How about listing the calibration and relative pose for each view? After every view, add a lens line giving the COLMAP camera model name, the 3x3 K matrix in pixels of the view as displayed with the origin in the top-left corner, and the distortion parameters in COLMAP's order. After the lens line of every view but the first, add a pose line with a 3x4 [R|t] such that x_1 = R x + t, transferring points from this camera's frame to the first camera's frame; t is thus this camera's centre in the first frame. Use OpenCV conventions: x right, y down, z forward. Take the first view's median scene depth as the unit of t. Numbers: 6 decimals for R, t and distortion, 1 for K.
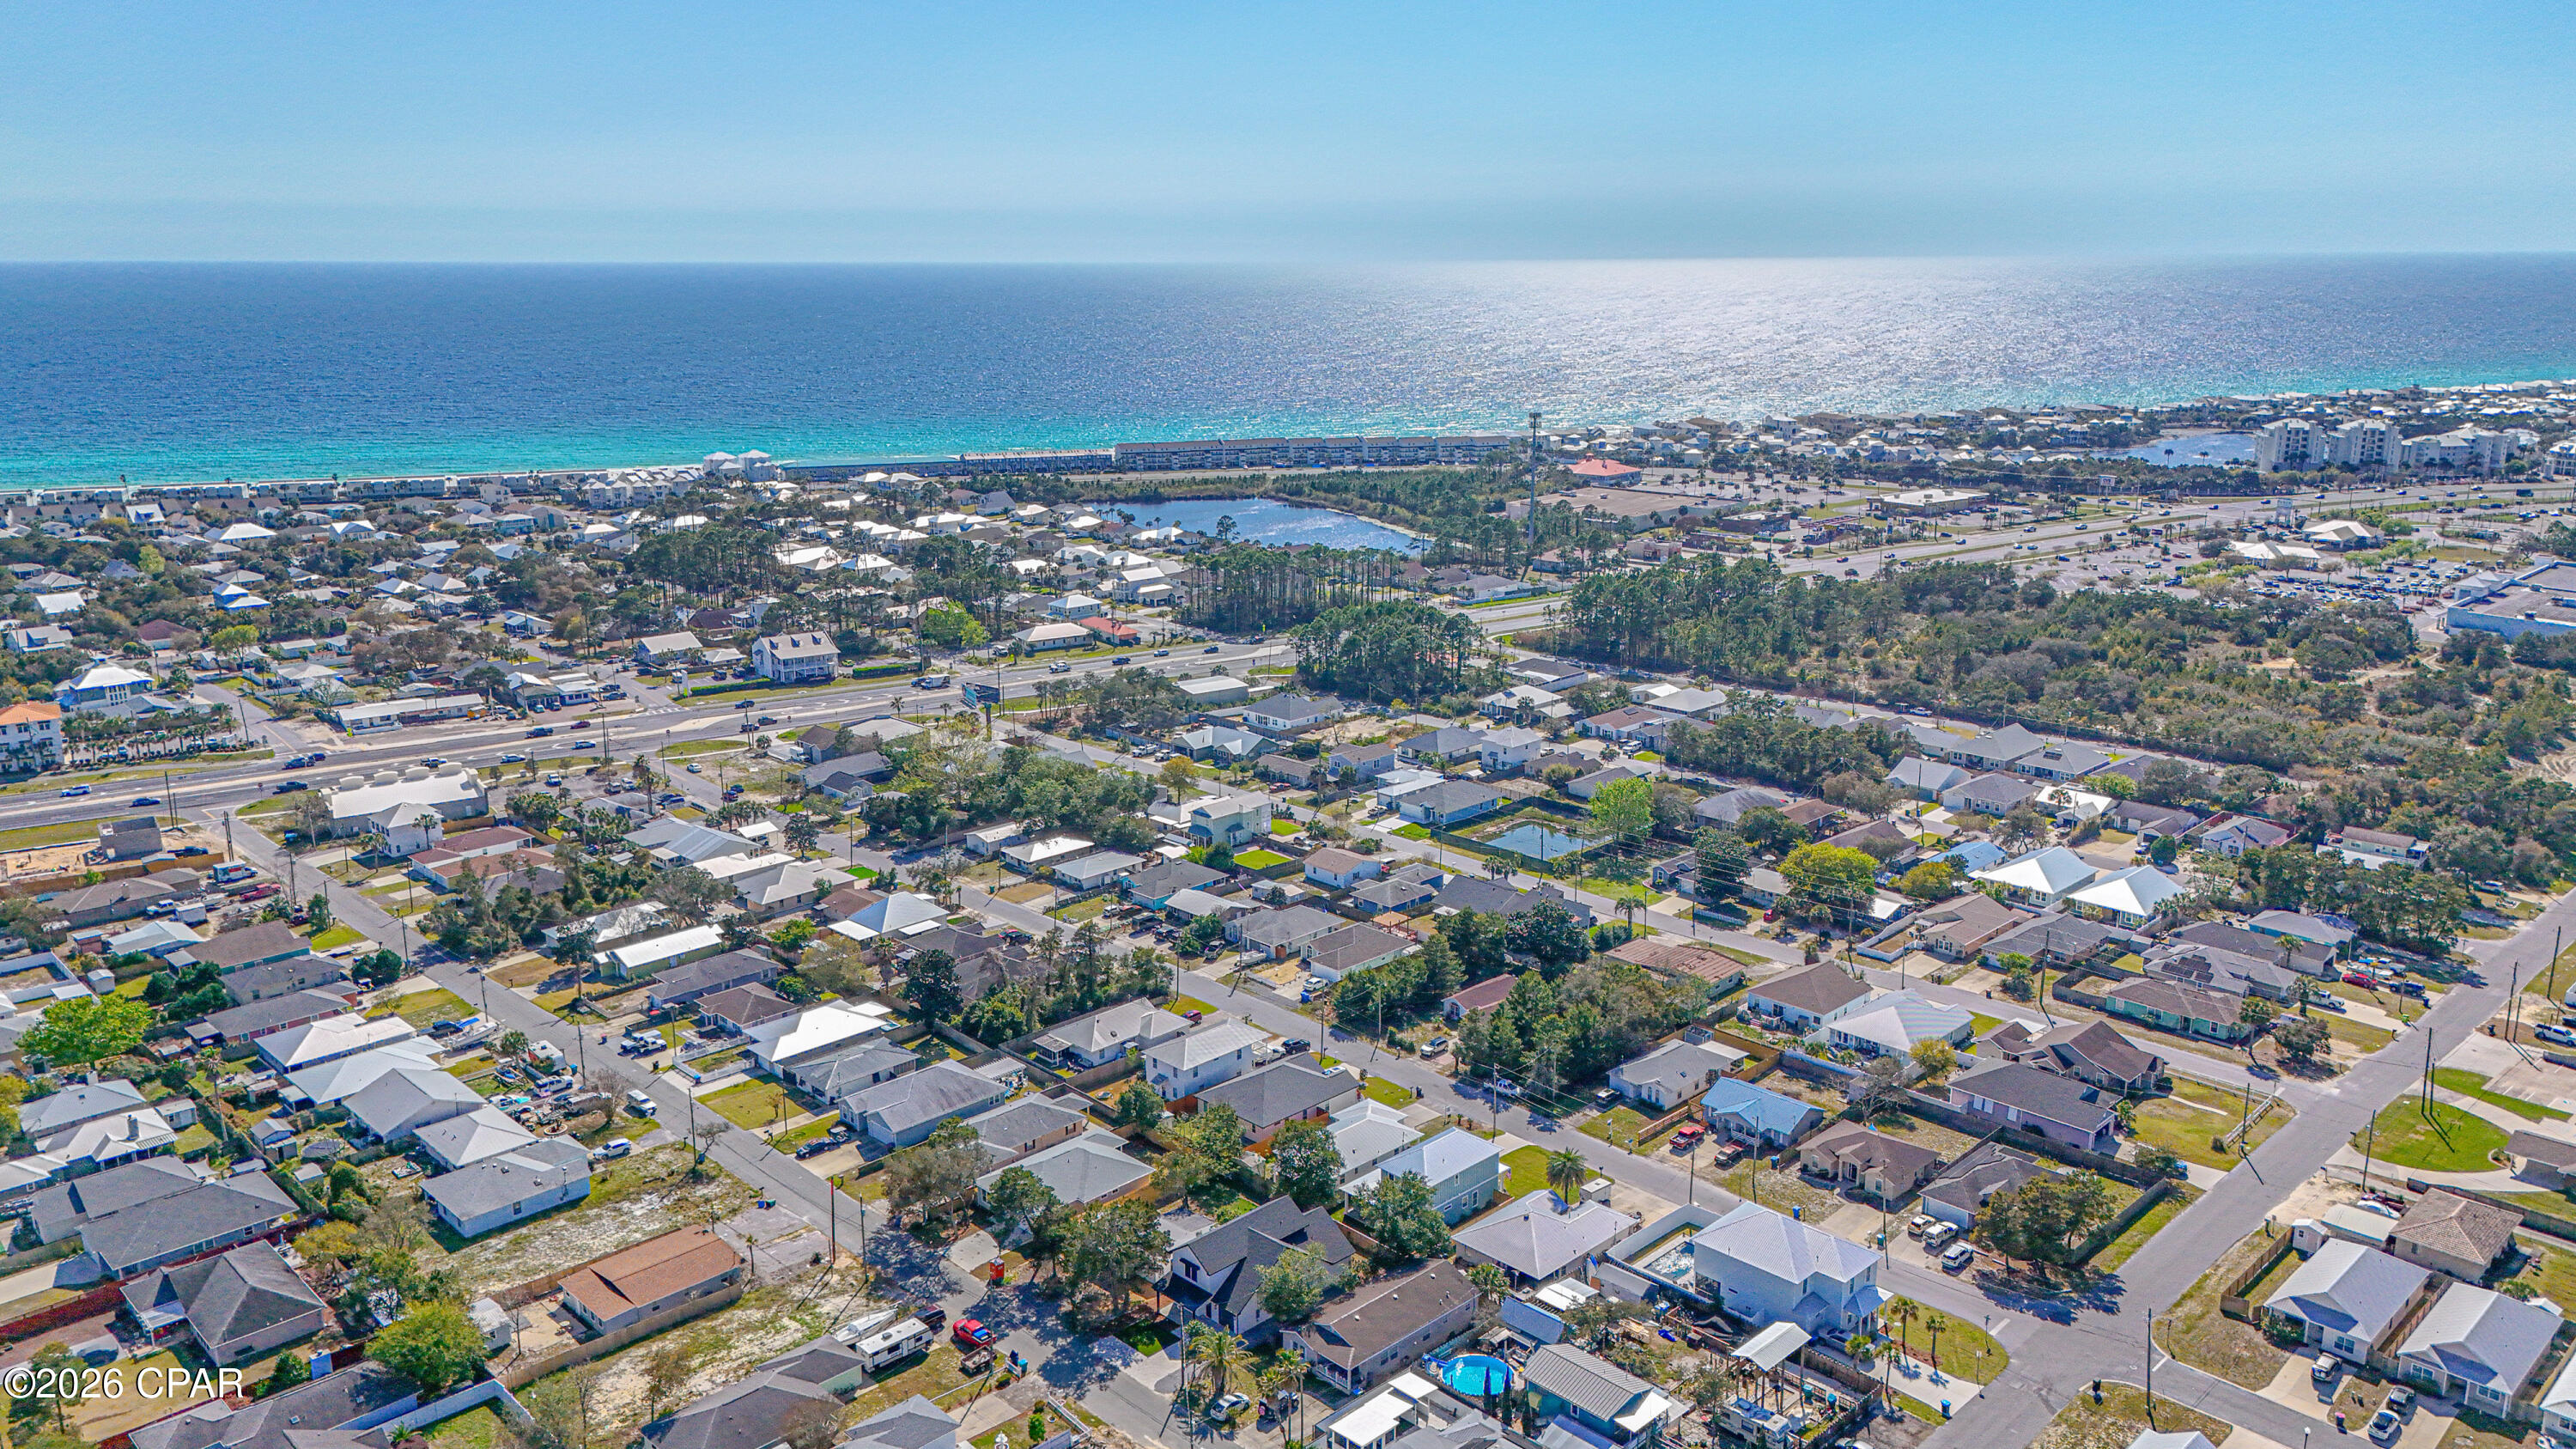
lens RADIAL K [[1884.9, 0, 1286.8], [0, 1884.9, 713.3], [0, 0, 1]] dist [0.086406, -0.080300]
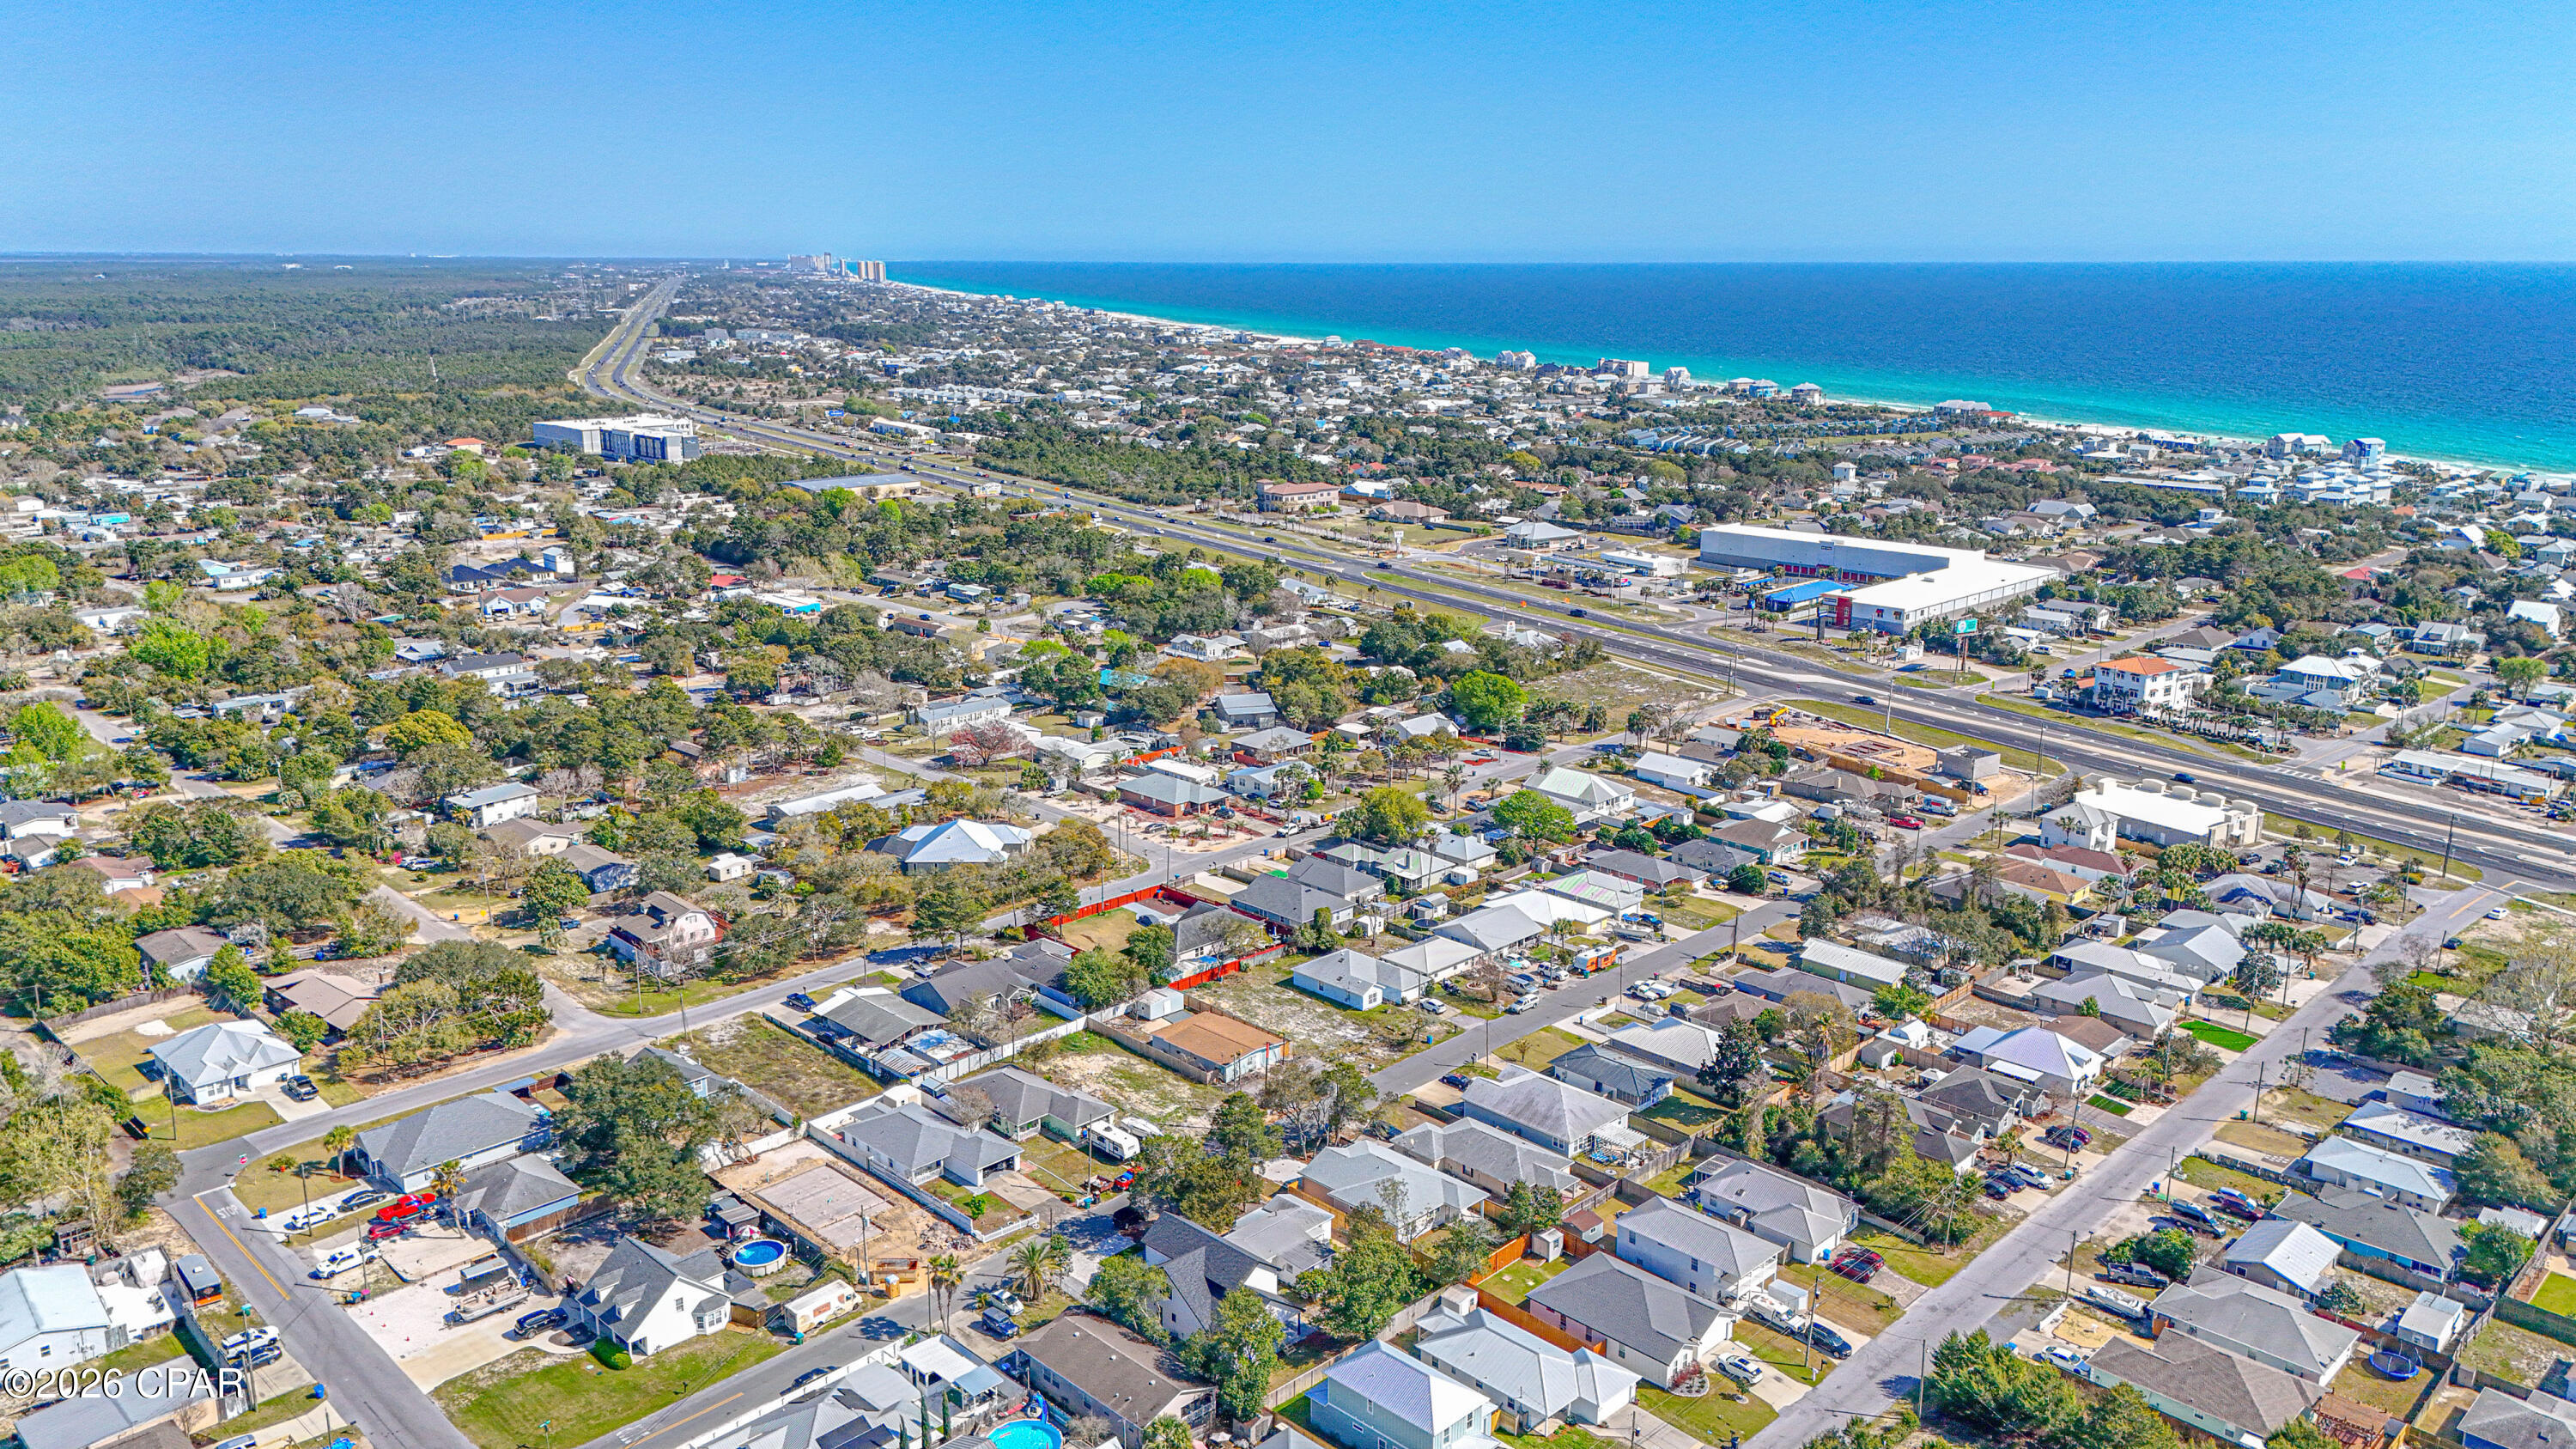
lens RADIAL K [[1884.9, 0, 1282.3], [0, 1884.9, 719.8], [0, 0, 1]] dist [0.086406, -0.080300]
pose [[0.005496, 0.243263, -0.969945, 0.537515], [-0.240072, 0.941913, 0.234872, -0.139810], [0.970739, 0.231566, 0.063577, 0.566479]]
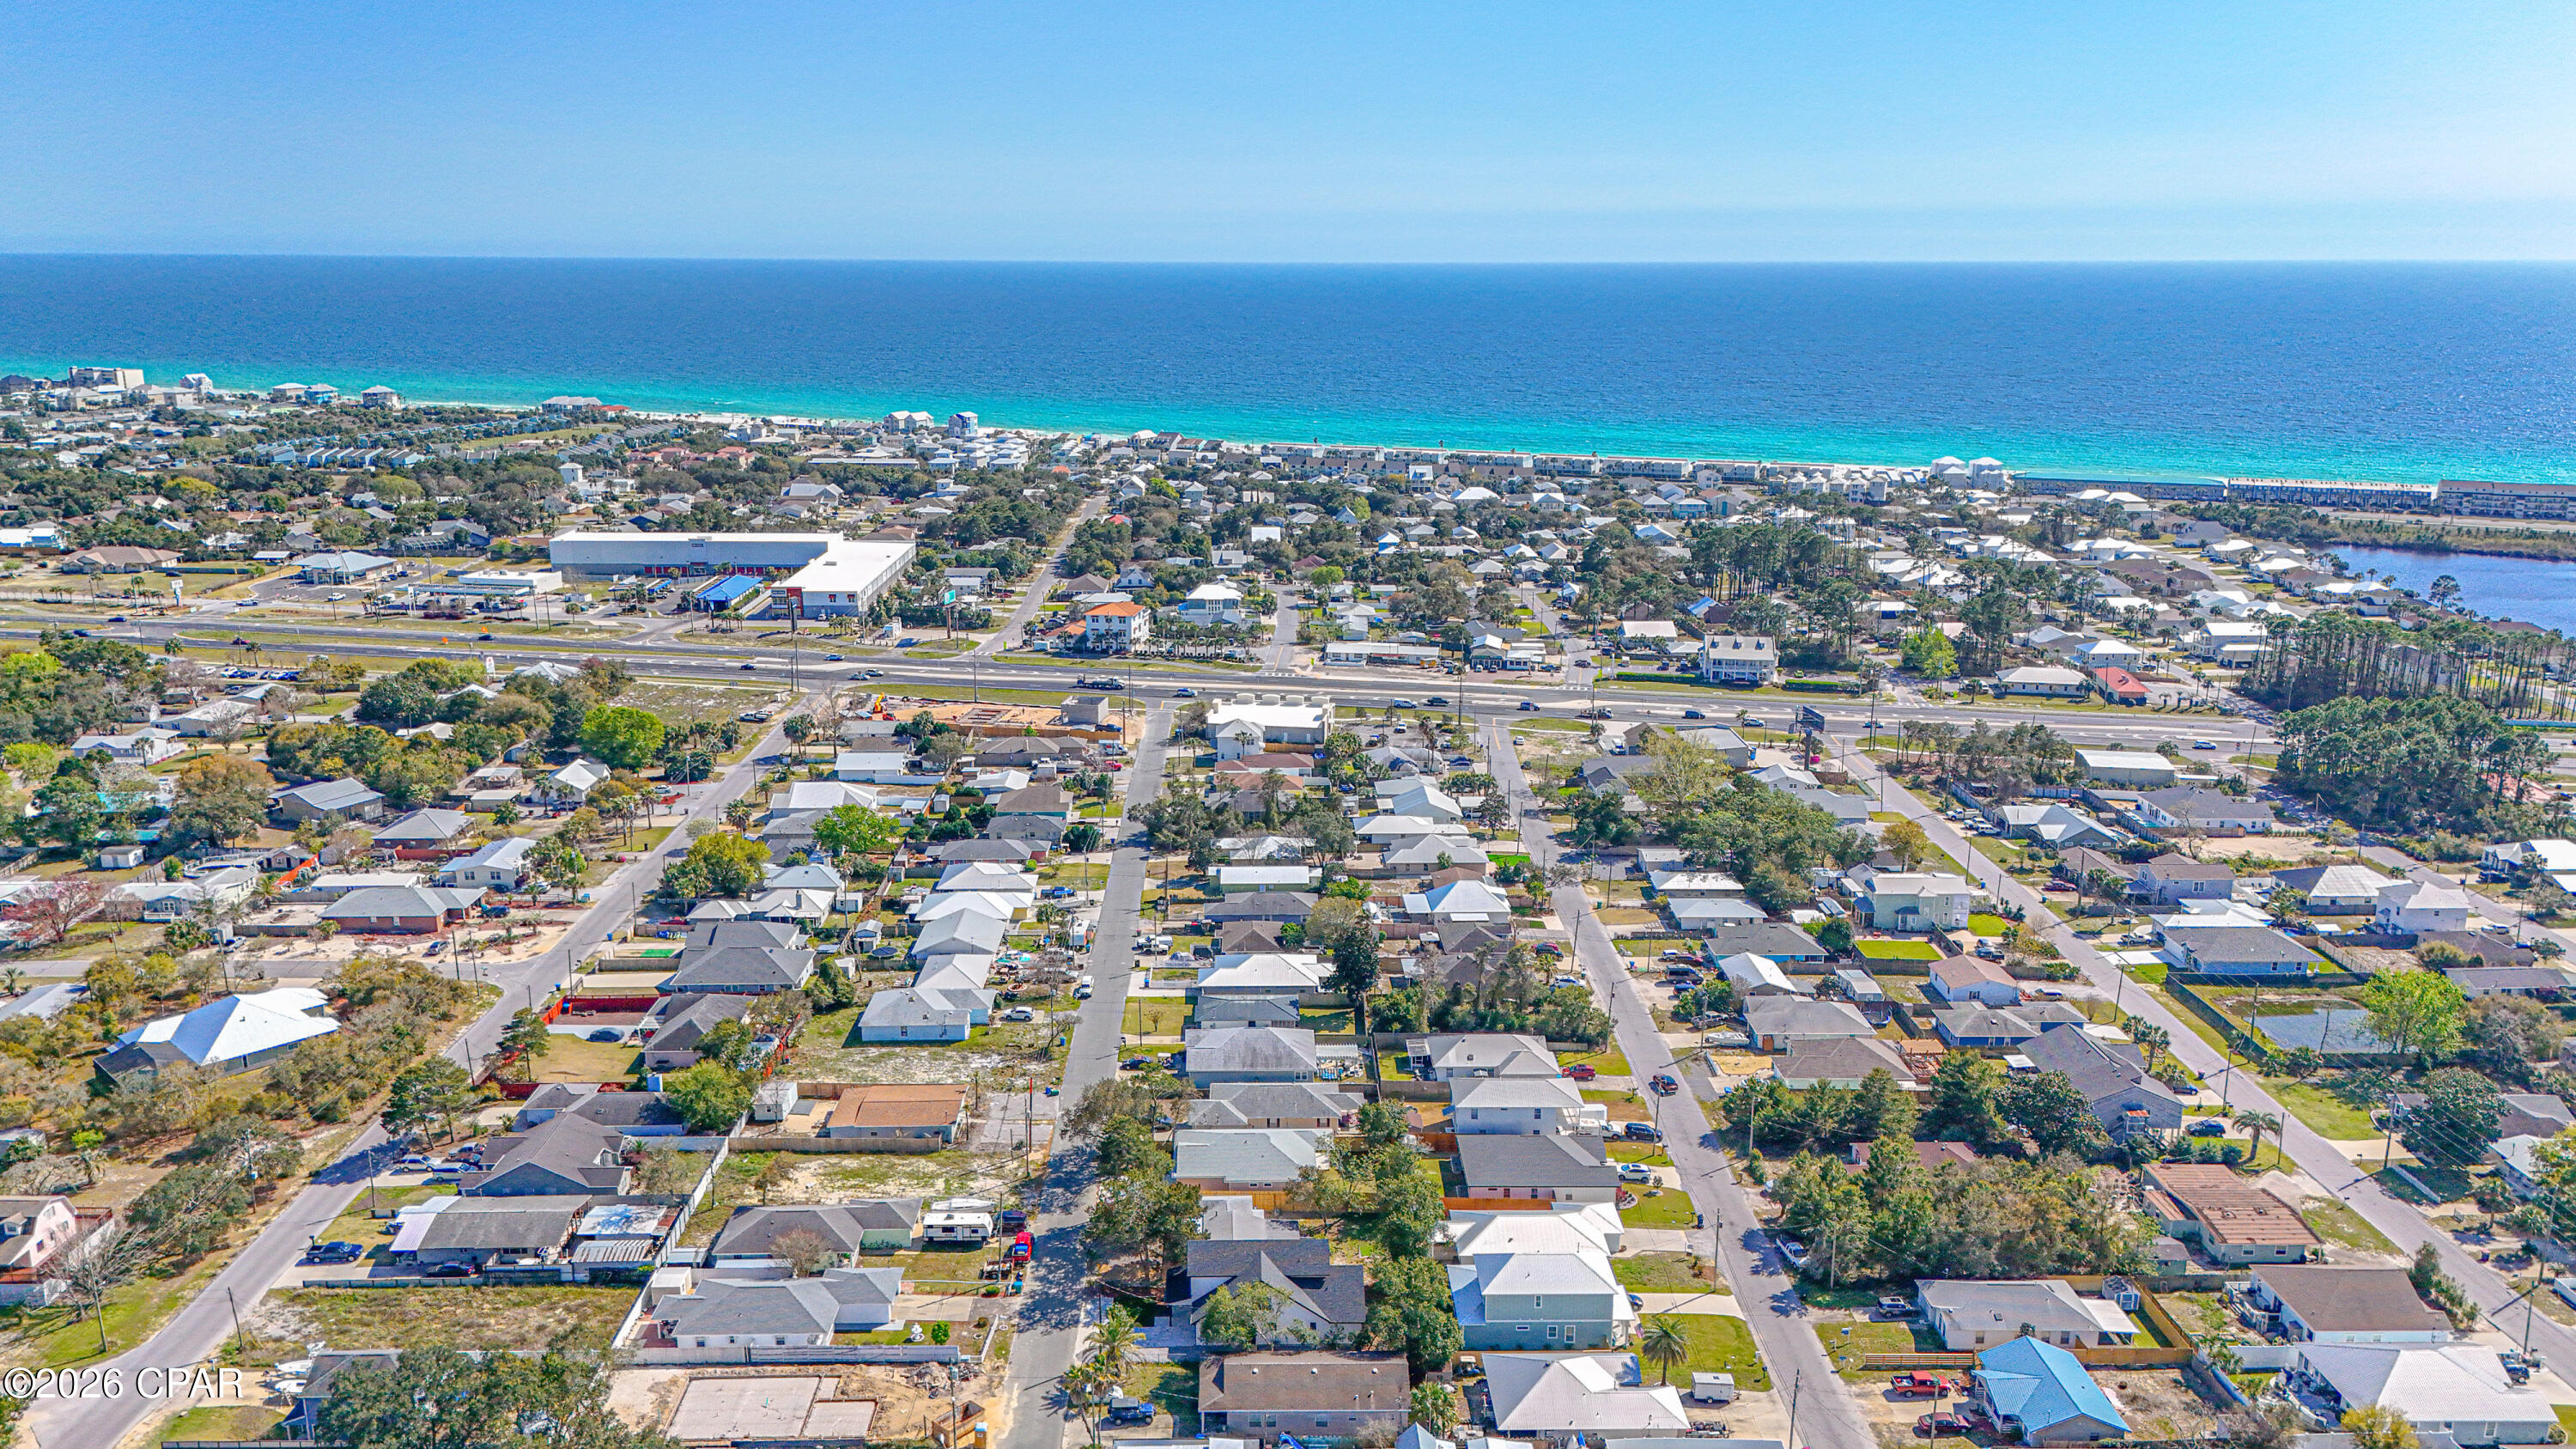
lens RADIAL K [[1884.9, 0, 1280.6], [0, 1884.9, 717.7], [0, 0, 1]] dist [0.086406, -0.080300]
pose [[0.723453, 0.169969, -0.669123, 0.368473], [-0.168188, 0.983410, 0.067959, -0.041423], [0.669573, 0.063373, 0.740038, 0.165388]]
